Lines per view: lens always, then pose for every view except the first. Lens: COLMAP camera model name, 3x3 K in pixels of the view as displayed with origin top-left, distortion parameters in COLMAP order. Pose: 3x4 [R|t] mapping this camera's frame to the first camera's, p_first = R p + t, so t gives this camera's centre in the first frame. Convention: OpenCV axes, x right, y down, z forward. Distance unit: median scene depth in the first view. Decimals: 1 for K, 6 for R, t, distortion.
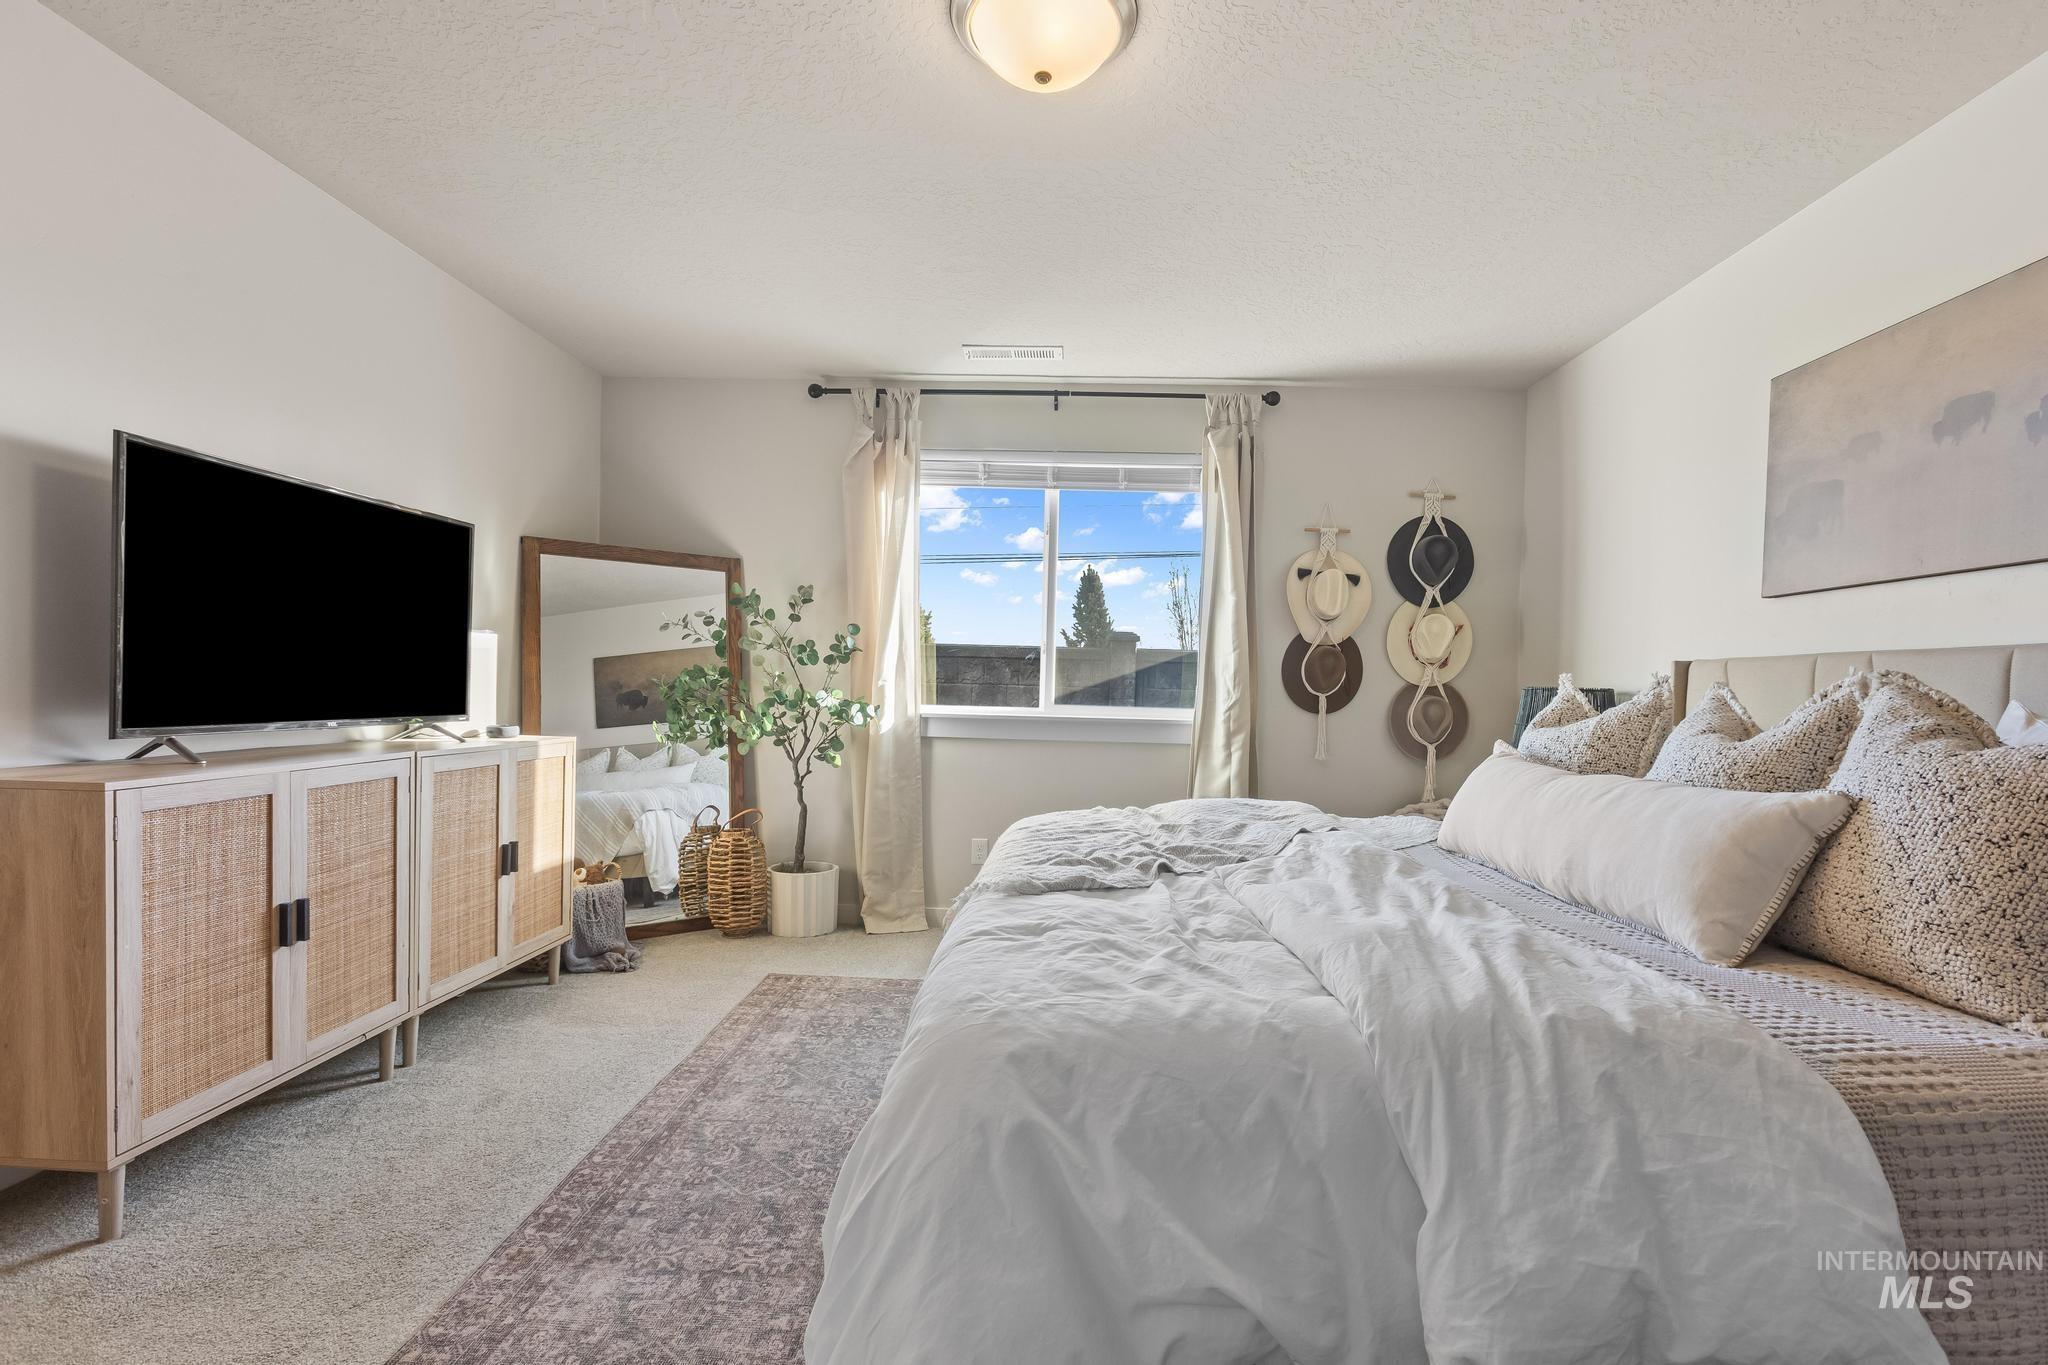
lens RADIAL K [[917.9, 0, 1035.5], [0, 917.9, 710.7], [0, 0, 1]] dist [-0.029872, 0.016768]
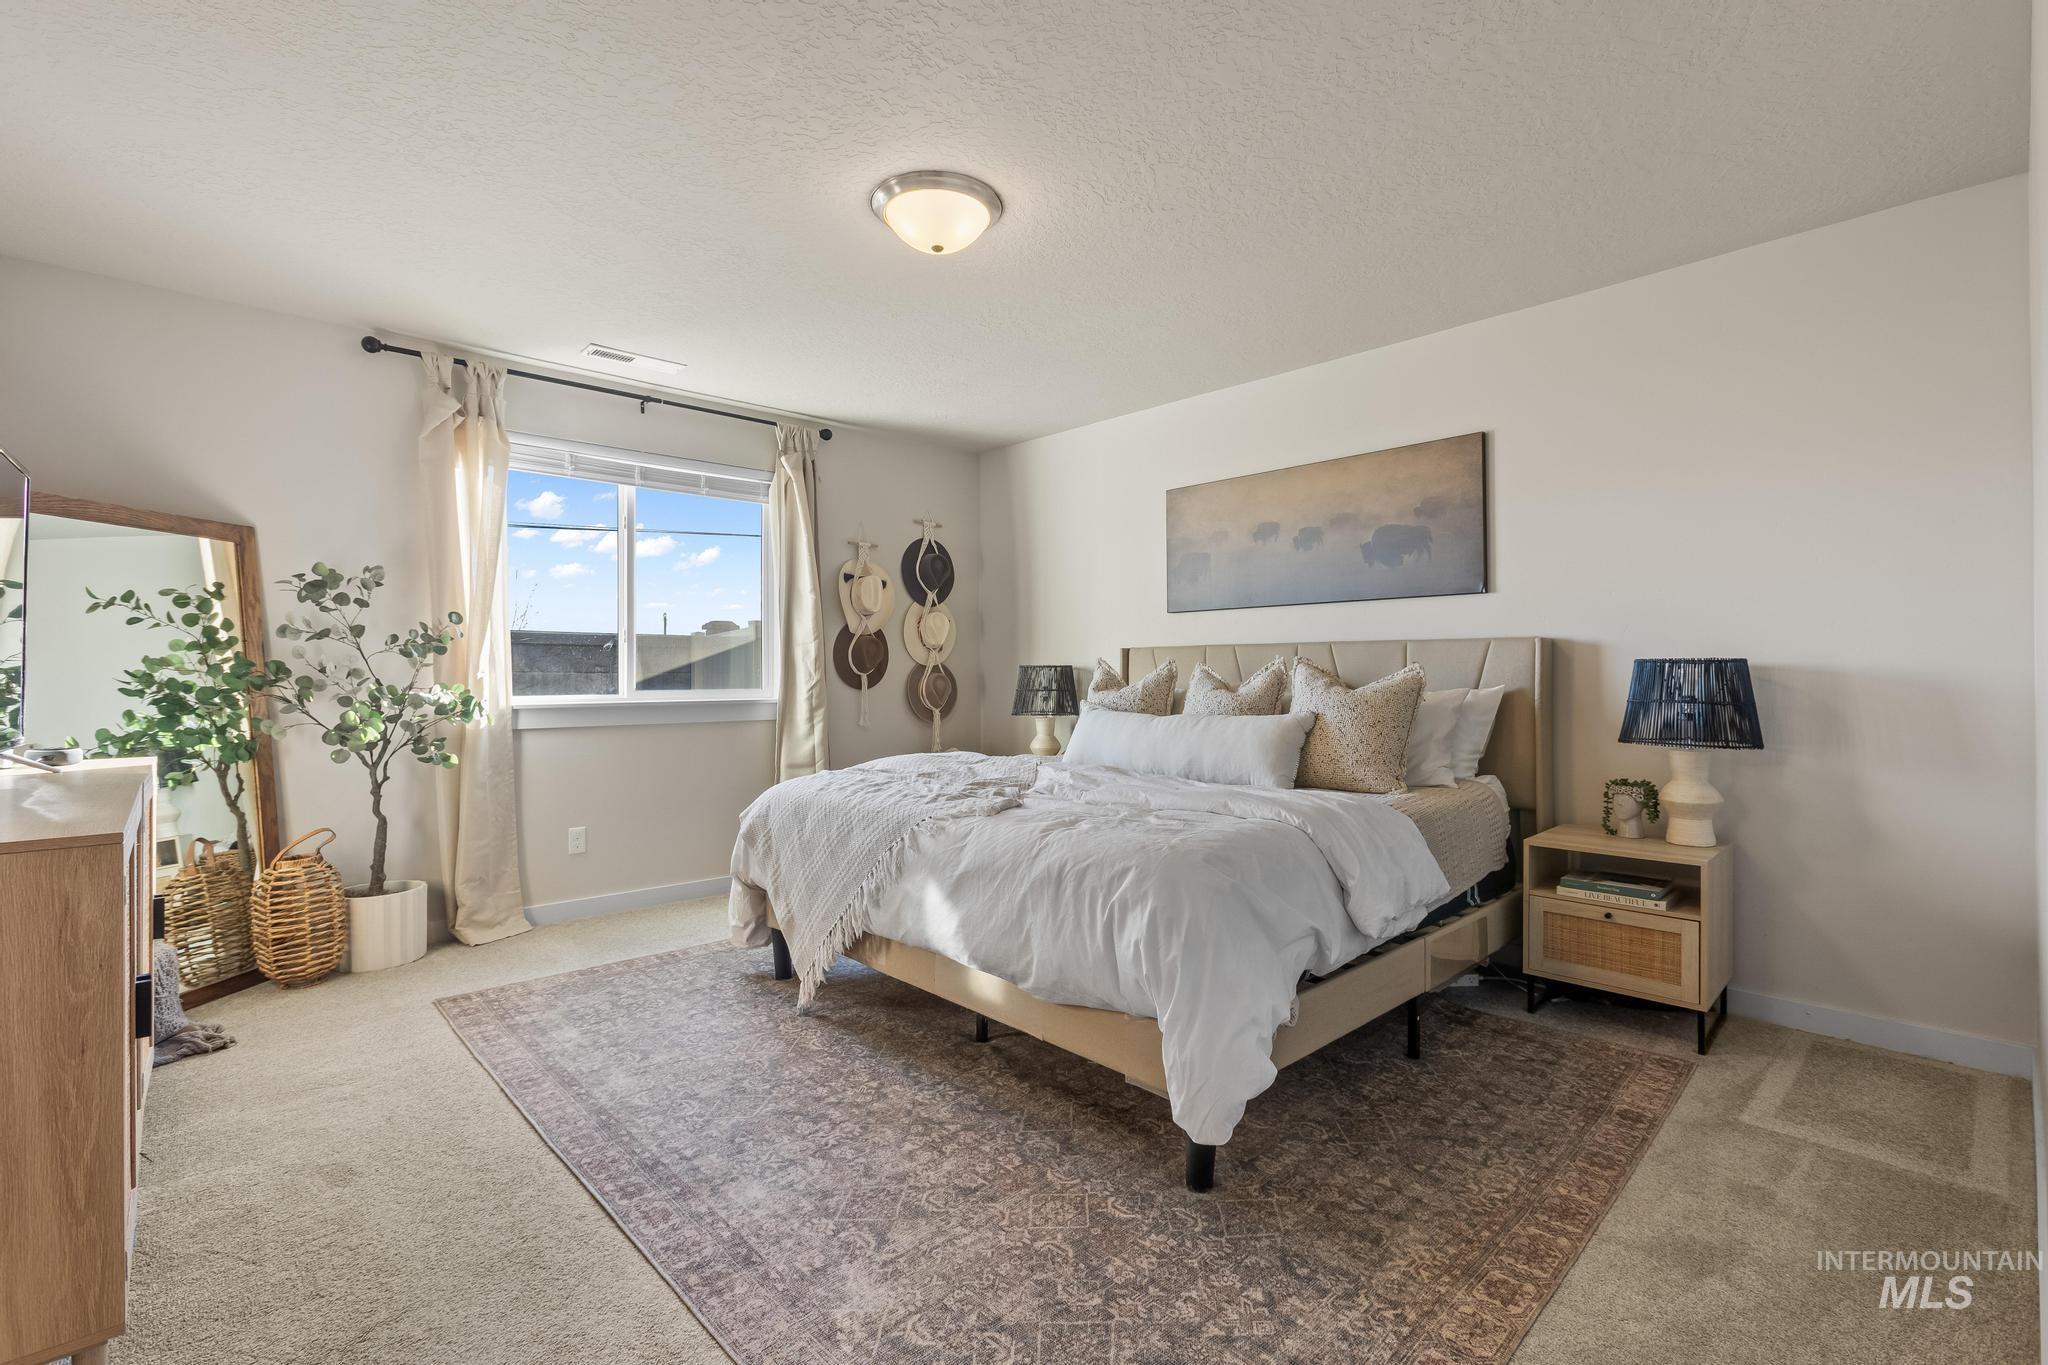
lens RADIAL K [[901.4, 0, 1002.6], [0, 901.4, 669.3], [0, 0, 1]] dist [-0.001431, 0.000880]
pose [[0.725689, -0.024736, 0.687578, -0.411759], [0.037973, 0.999270, -0.004129, -0.011843], [-0.686974, 0.029105, 0.726098, -0.036913]]
